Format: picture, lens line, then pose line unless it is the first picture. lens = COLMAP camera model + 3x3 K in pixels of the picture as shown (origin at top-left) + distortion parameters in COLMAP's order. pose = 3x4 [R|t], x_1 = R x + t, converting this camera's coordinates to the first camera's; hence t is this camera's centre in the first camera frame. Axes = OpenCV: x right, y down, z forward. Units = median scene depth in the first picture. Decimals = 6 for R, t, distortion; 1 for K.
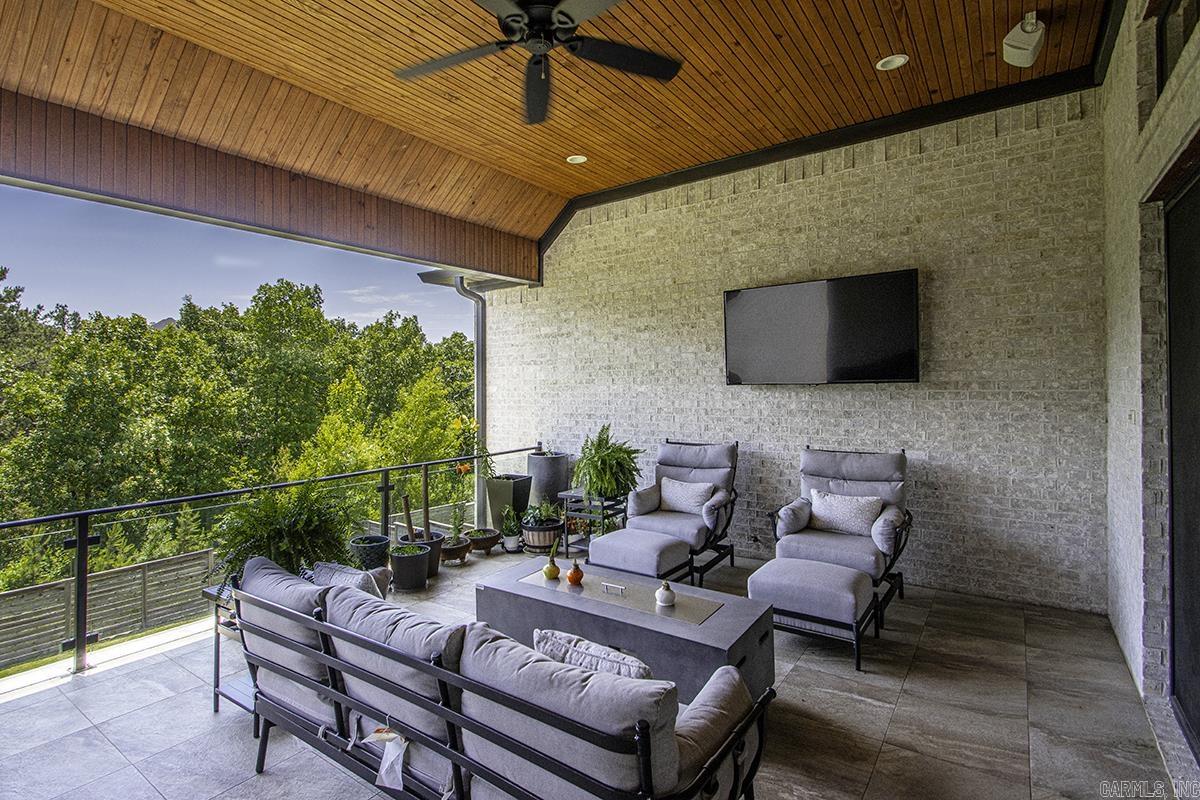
lens RADIAL K [[566.1, 0, 580.7], [0, 566.1, 384.6], [0, 0, 1]] dist [0.001613, -0.000261]
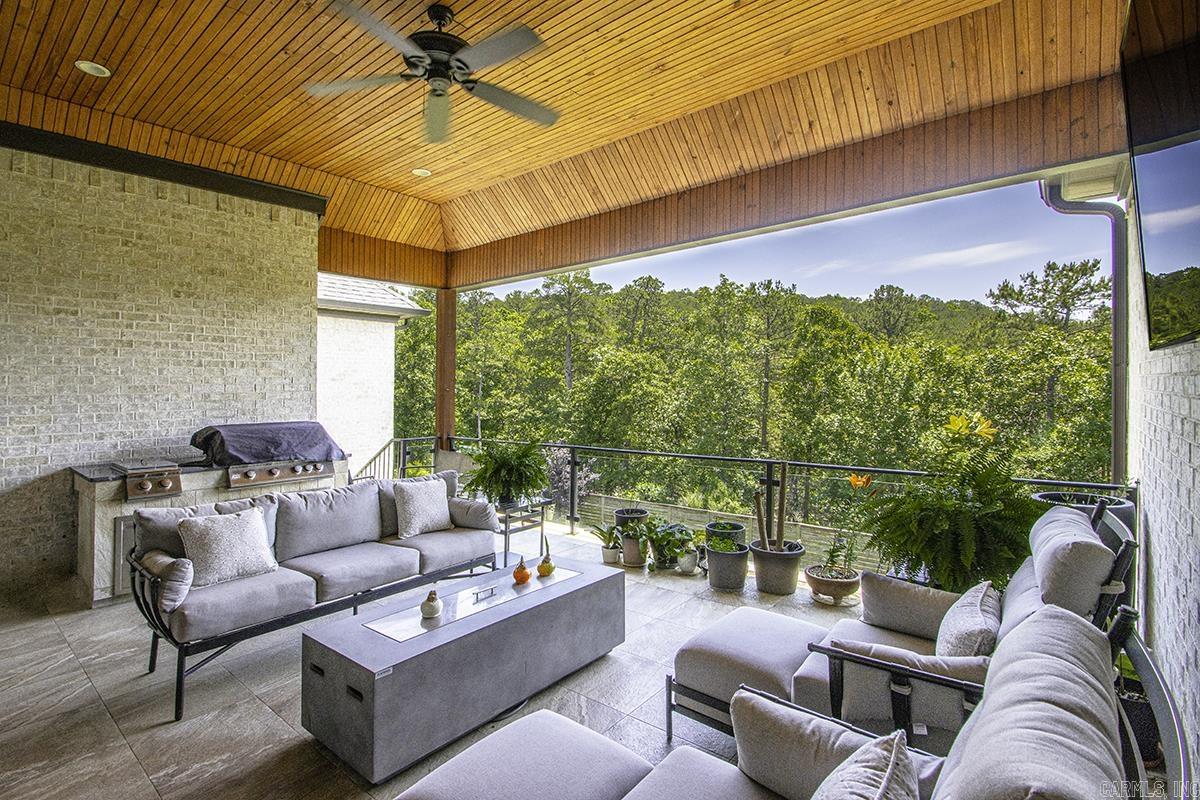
lens RADIAL K [[566.1, 0, 580.7], [0, 566.1, 384.6], [0, 0, 1]] dist [0.001613, -0.000261]
pose [[-0.057311, -0.002724, -0.998353, 0.515941], [0.012957, 0.999910, -0.003473, 0.021407], [0.998272, -0.013135, -0.057270, 0.646600]]
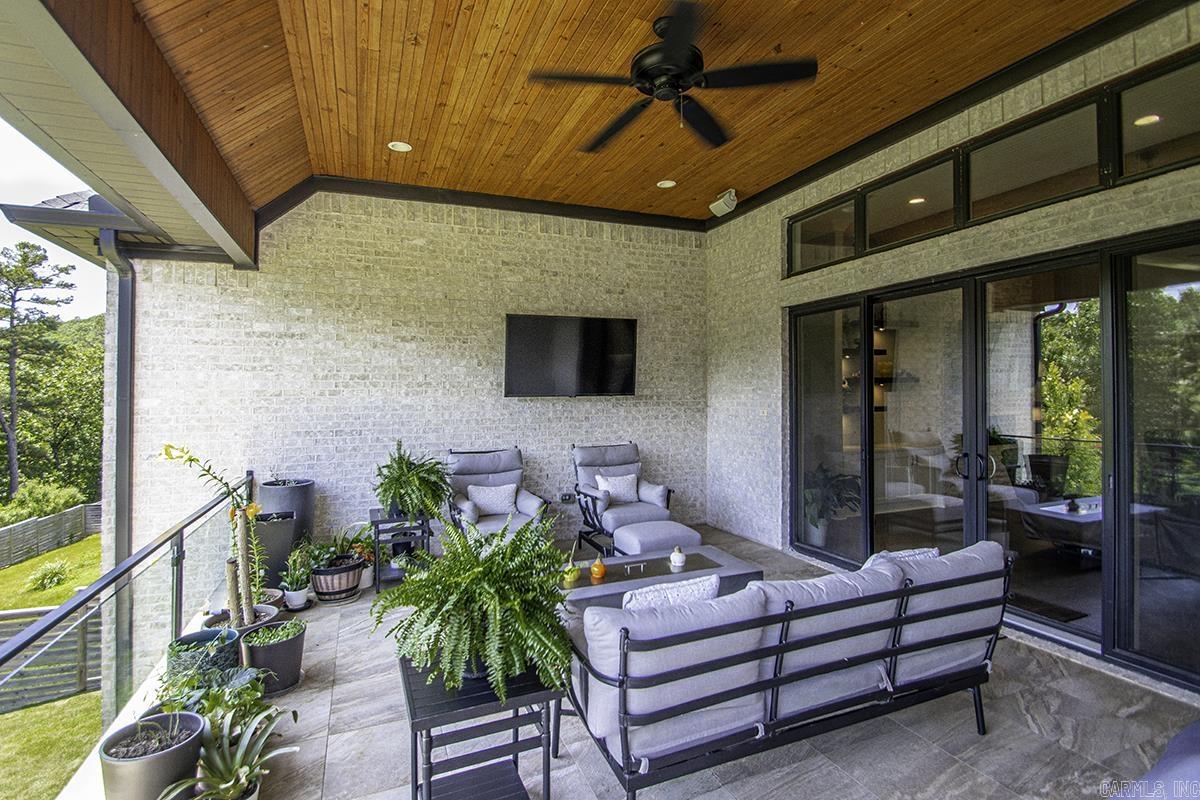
lens RADIAL K [[542.7, 0, 569.5], [0, 542.7, 398.7], [0, 0, 1]] dist [-0.000850, -0.000335]
pose [[0.557335, 0.001353, 0.830286, -0.533239], [0.000772, 0.999997, -0.002147, 0.006031], [-0.830287, 0.001838, 0.557333, 0.270688]]
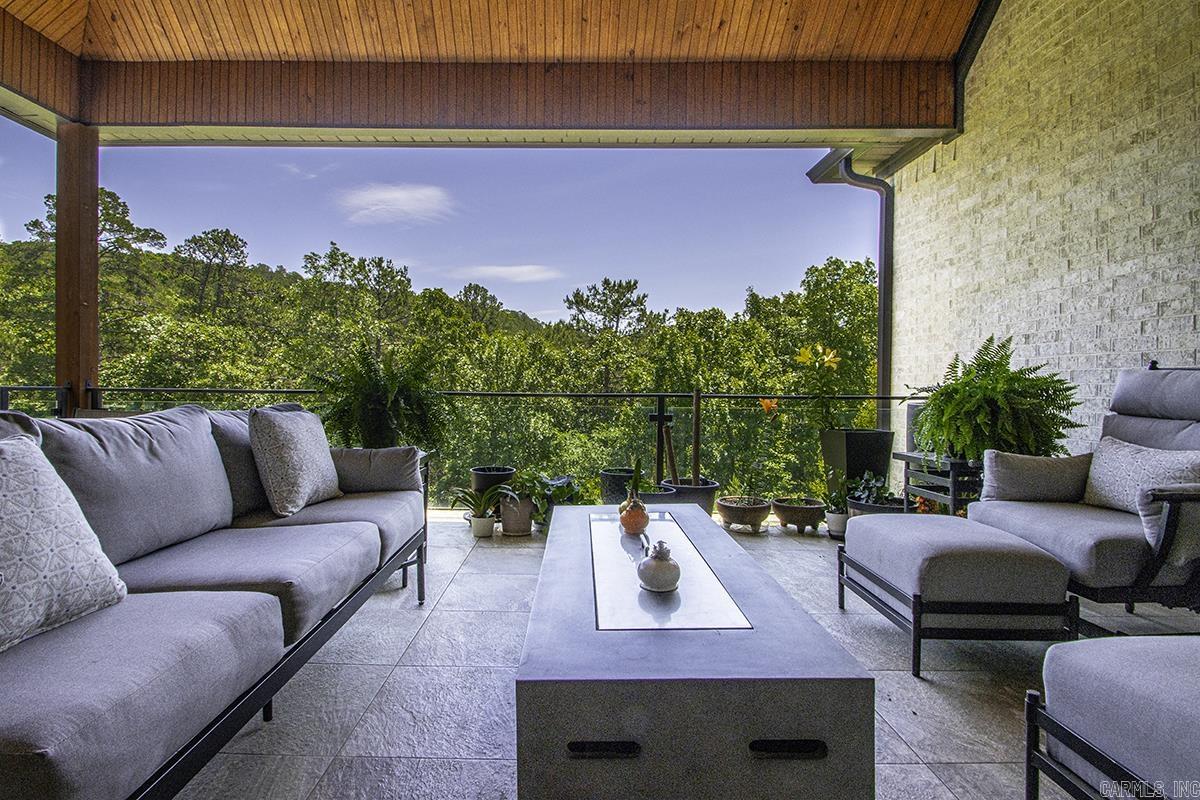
lens RADIAL K [[602.4, 0, 591.7], [0, 602.4, 399.9], [0, 0, 1]] dist [0.018772, -0.023139]
pose [[0.597232, 0.031700, -0.801442, 0.267092], [-0.007179, 0.999390, 0.034179, 0.111519], [0.802037, -0.014660, 0.597095, 0.342570]]
